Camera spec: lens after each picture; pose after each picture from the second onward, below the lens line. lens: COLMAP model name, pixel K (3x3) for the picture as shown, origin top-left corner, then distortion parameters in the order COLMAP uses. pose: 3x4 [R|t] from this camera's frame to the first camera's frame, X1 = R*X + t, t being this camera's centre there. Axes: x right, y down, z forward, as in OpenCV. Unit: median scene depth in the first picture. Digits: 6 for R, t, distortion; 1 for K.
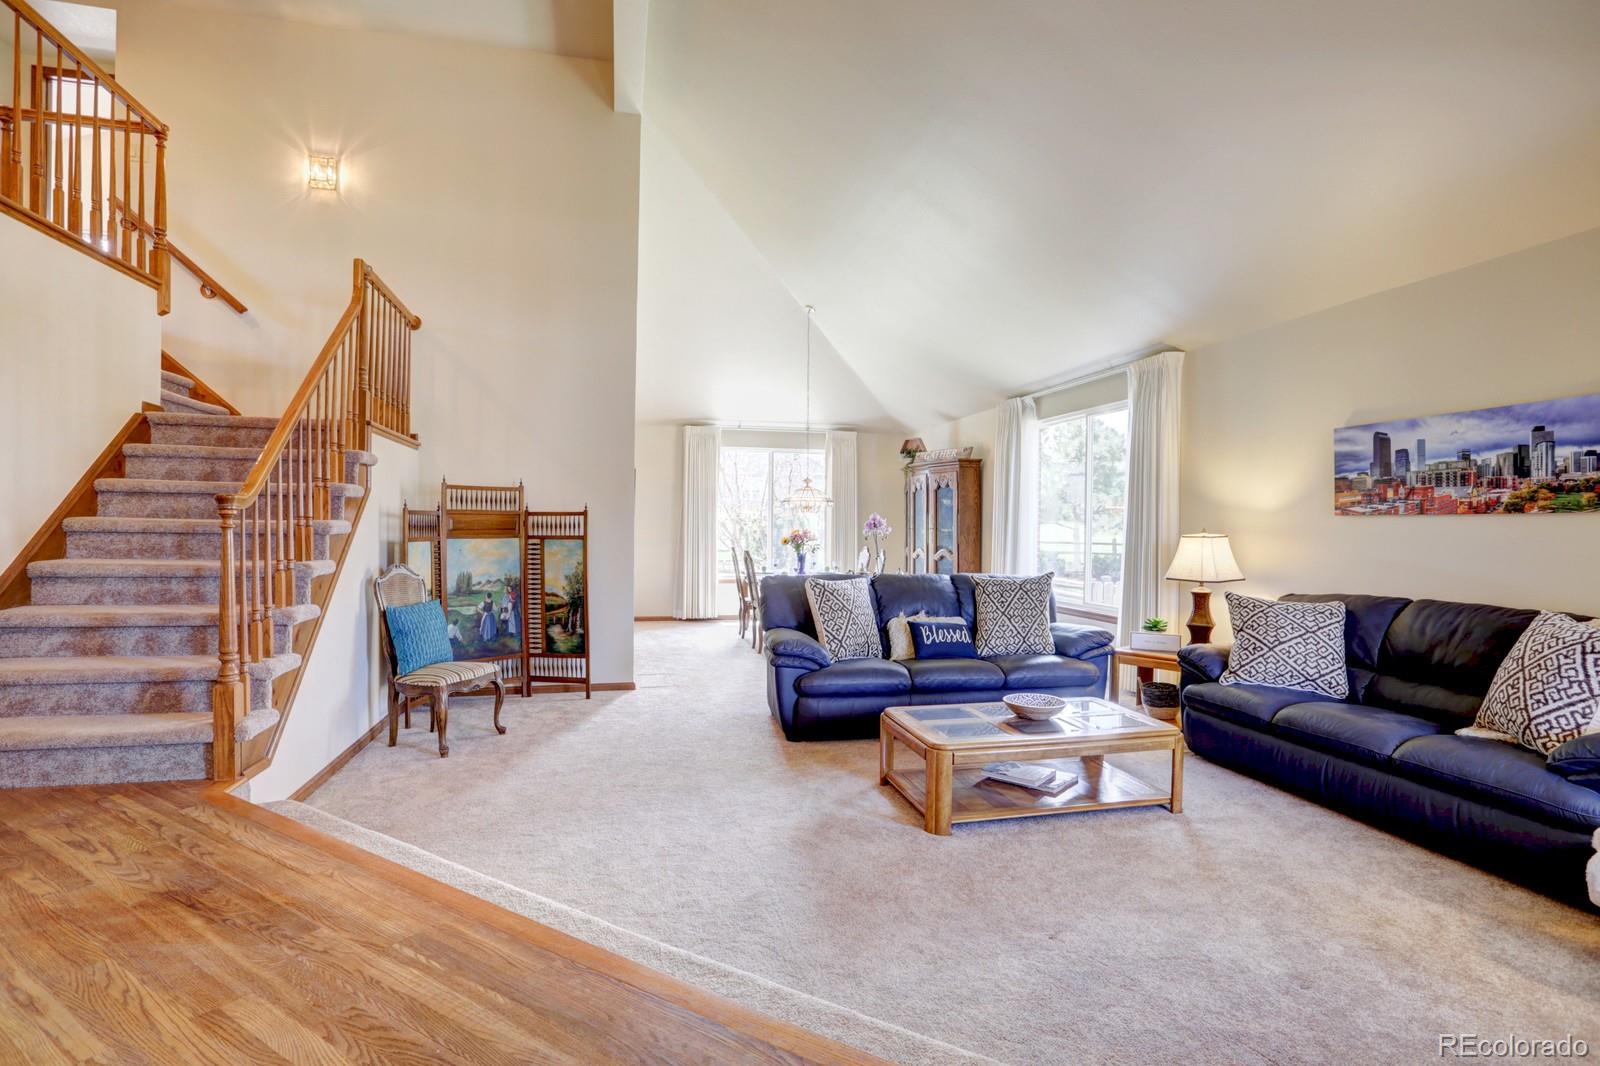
lens RADIAL K [[779.3, 0, 800.0], [0, 779.3, 533.0], [0, 0, 1]] dist [-0.070752, 0.040880]
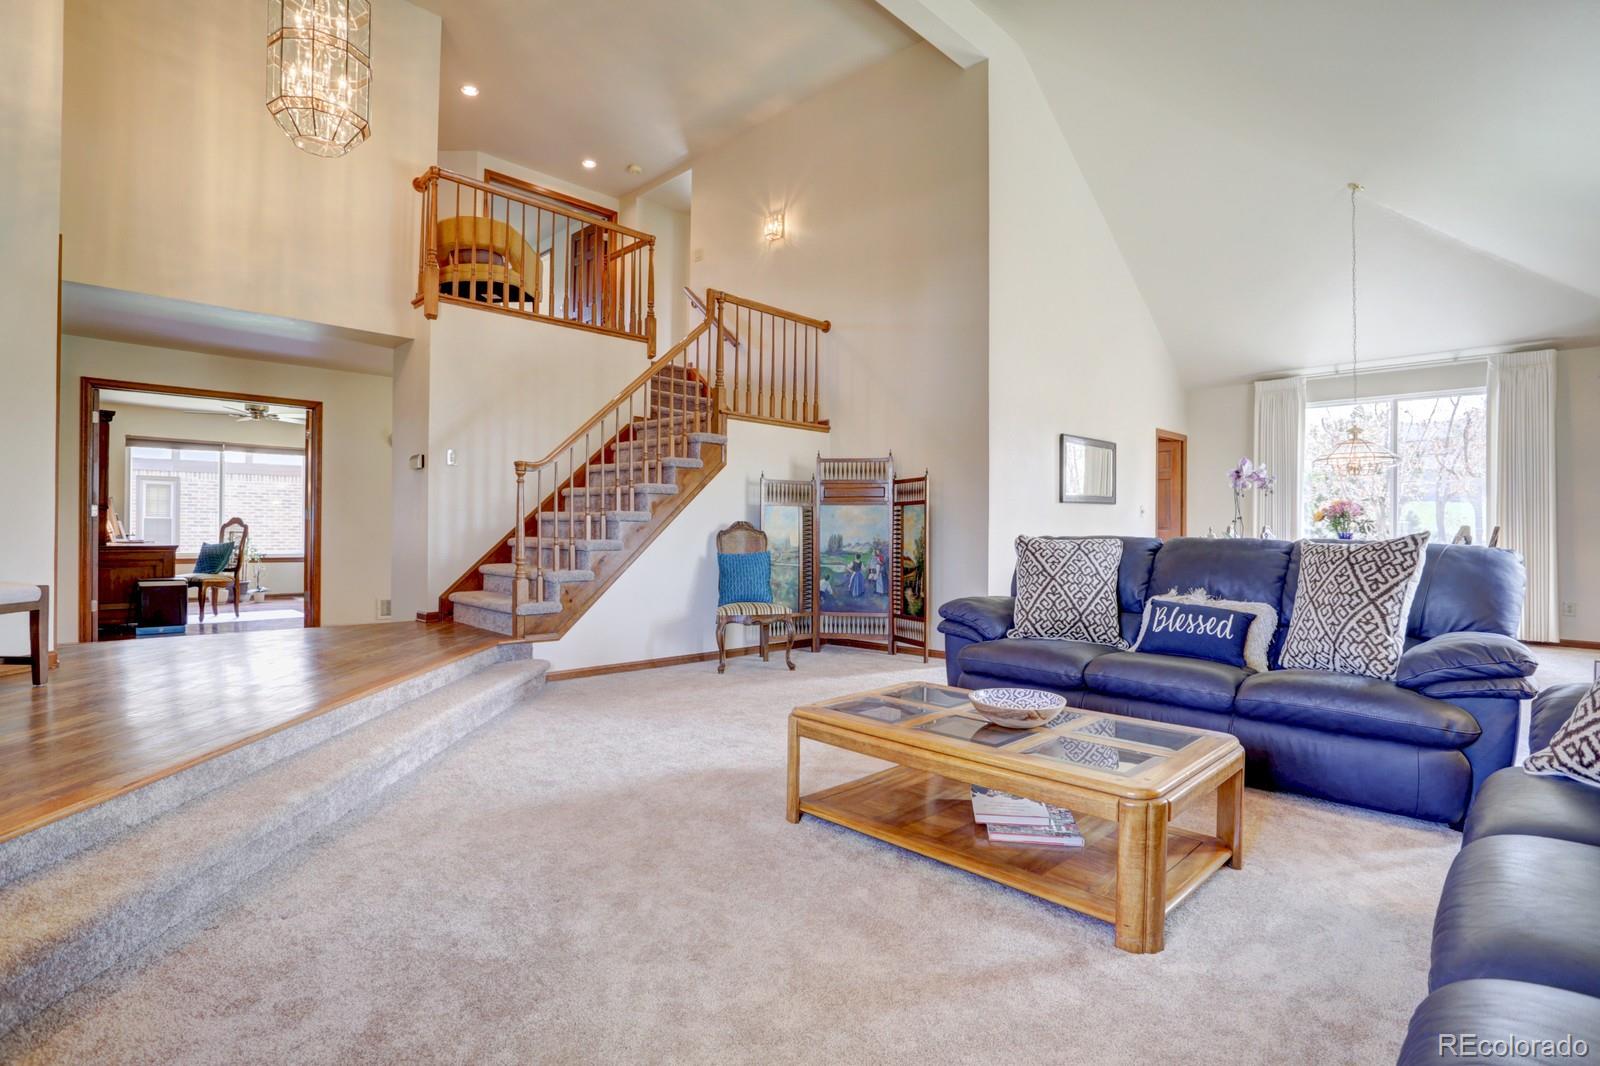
lens RADIAL K [[779.3, 0, 800.0], [0, 779.3, 533.0], [0, 0, 1]] dist [-0.070752, 0.040880]
pose [[0.535153, -0.000340, -0.844755, 0.501104], [-0.012612, 0.999885, -0.008391, 0.057968], [0.844661, 0.015144, 0.535087, 0.331368]]
